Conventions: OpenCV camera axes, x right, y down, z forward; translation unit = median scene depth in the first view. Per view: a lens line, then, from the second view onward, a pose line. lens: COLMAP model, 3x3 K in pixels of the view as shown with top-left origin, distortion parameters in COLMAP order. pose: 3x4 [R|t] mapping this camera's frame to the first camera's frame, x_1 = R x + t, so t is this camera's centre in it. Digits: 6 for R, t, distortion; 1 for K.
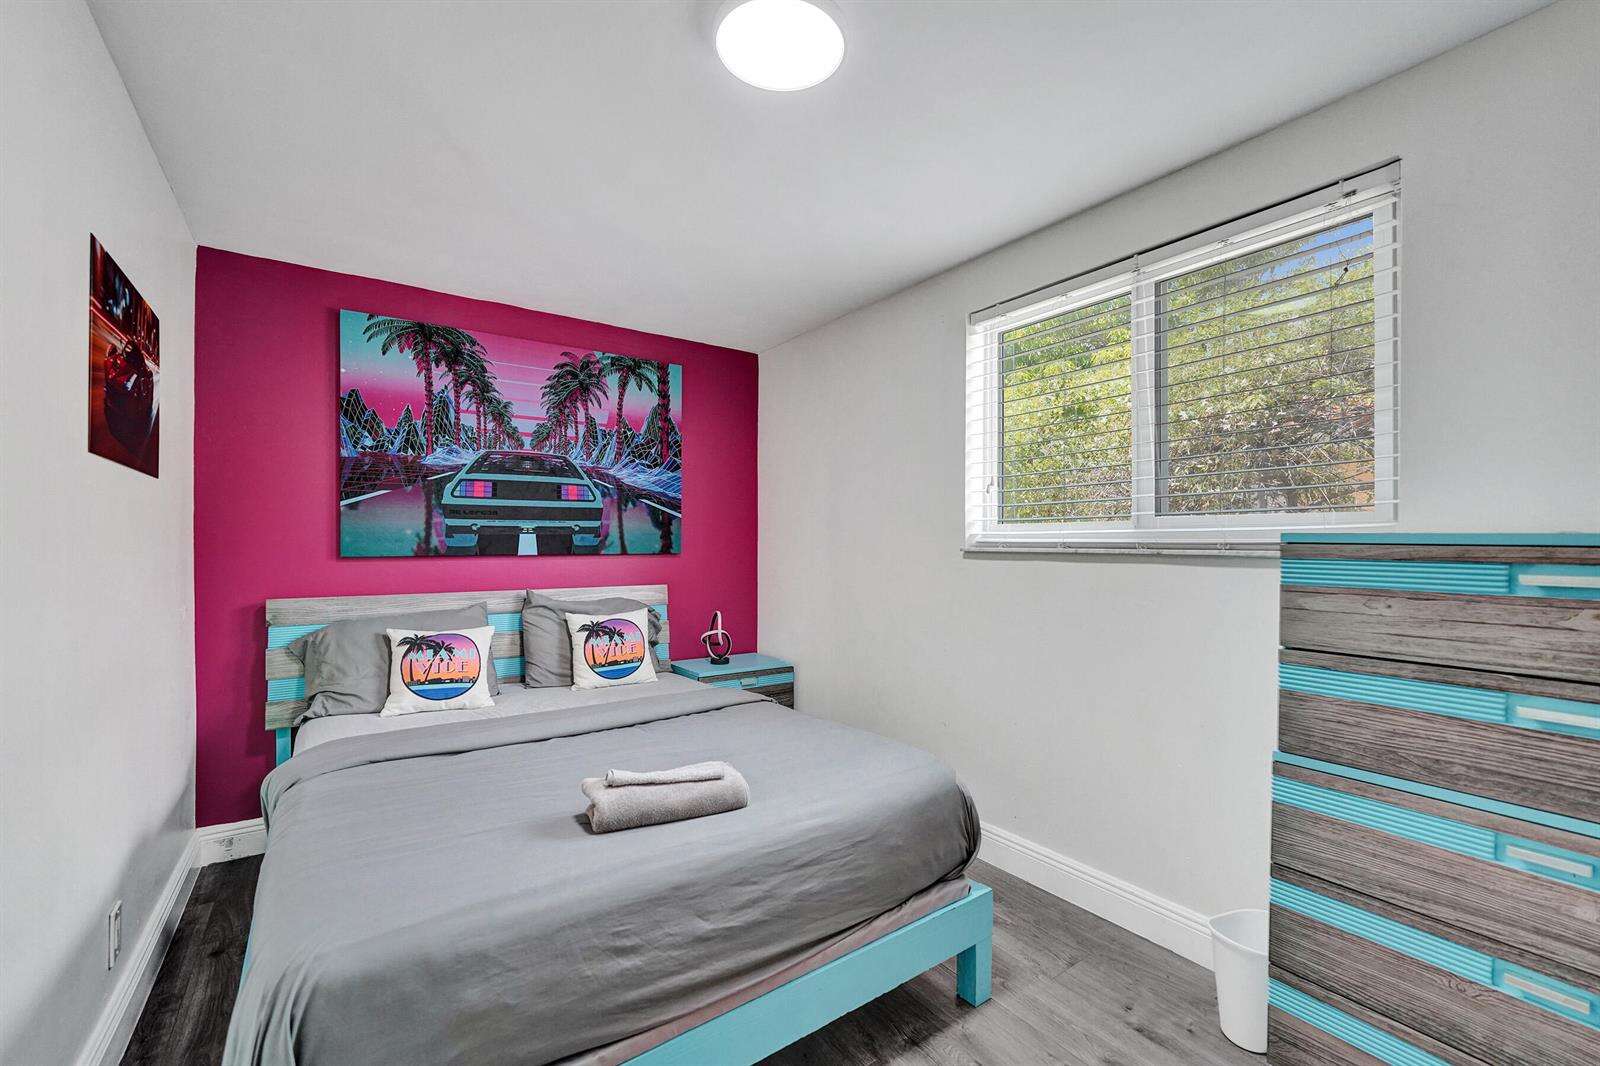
lens RADIAL K [[673.3, 0, 825.0], [0, 673.3, 543.3], [0, 0, 1]] dist [-0.004254, 0.000091]
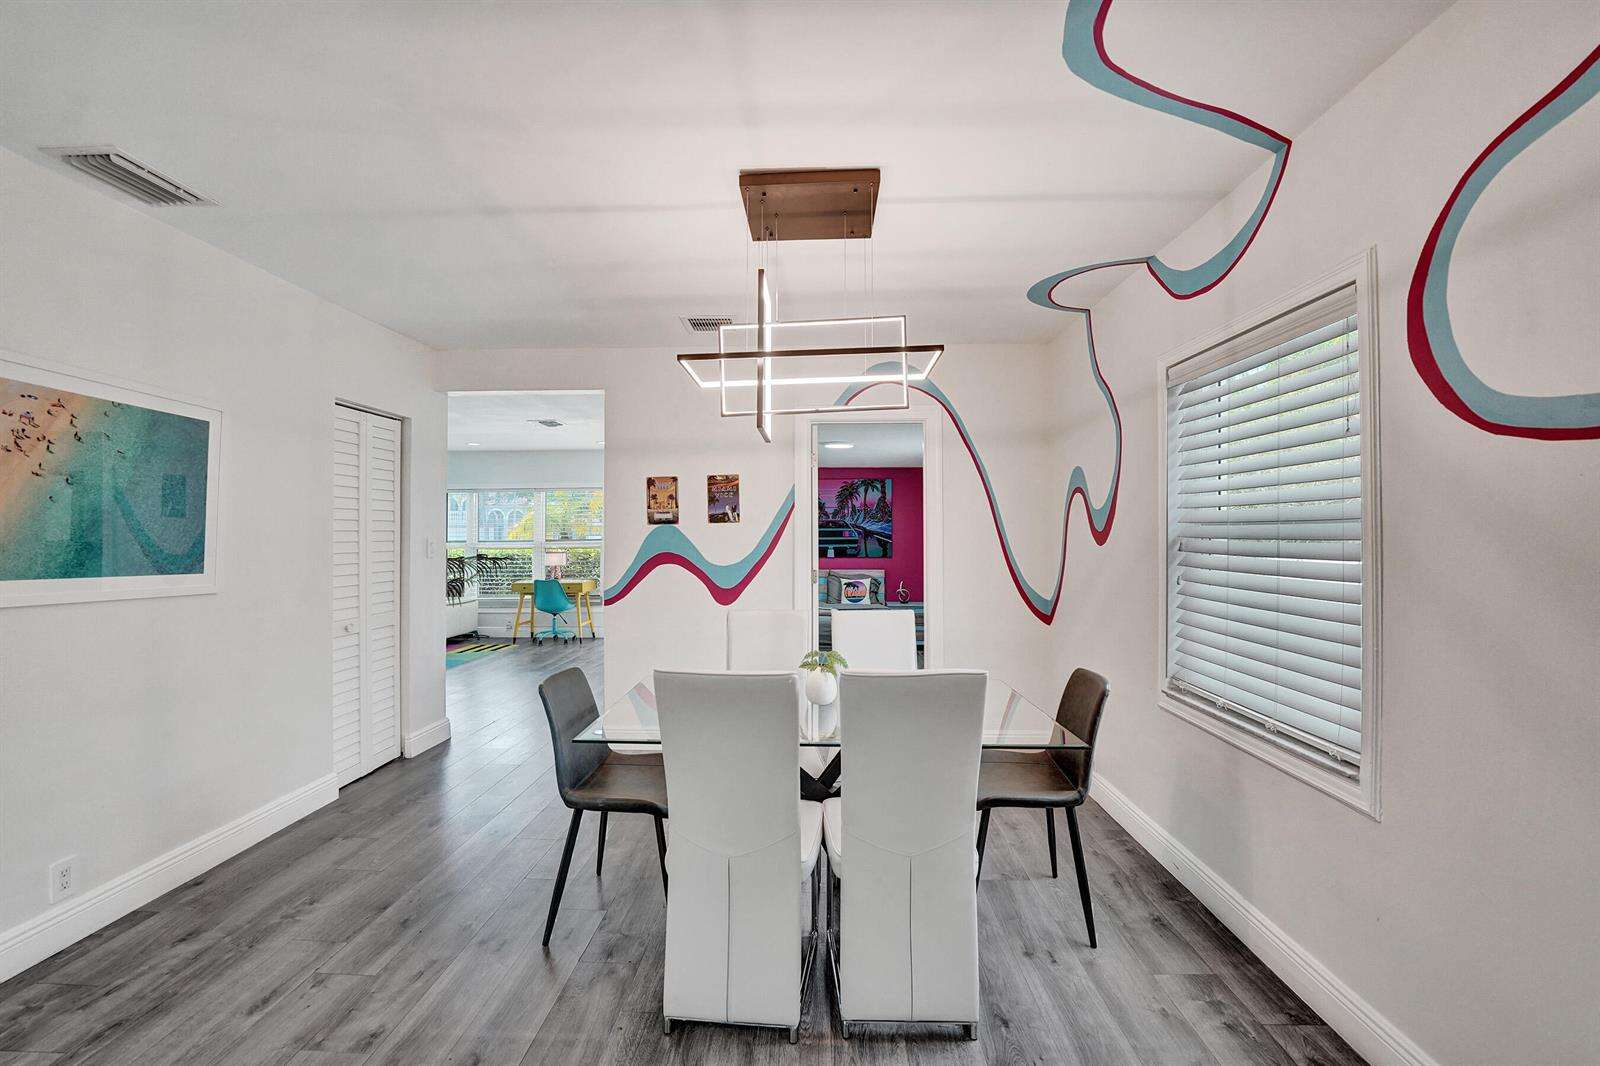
lens RADIAL K [[659.1, 0, 804.5], [0, 659.1, 528.7], [0, 0, 1]] dist [-0.018446, 0.000726]
pose [[0.790411, -0.009442, -0.612505, 1.123350], [-0.001401, 0.999851, -0.017221, -0.052029], [0.612576, 0.014470, 0.790279, -1.200186]]
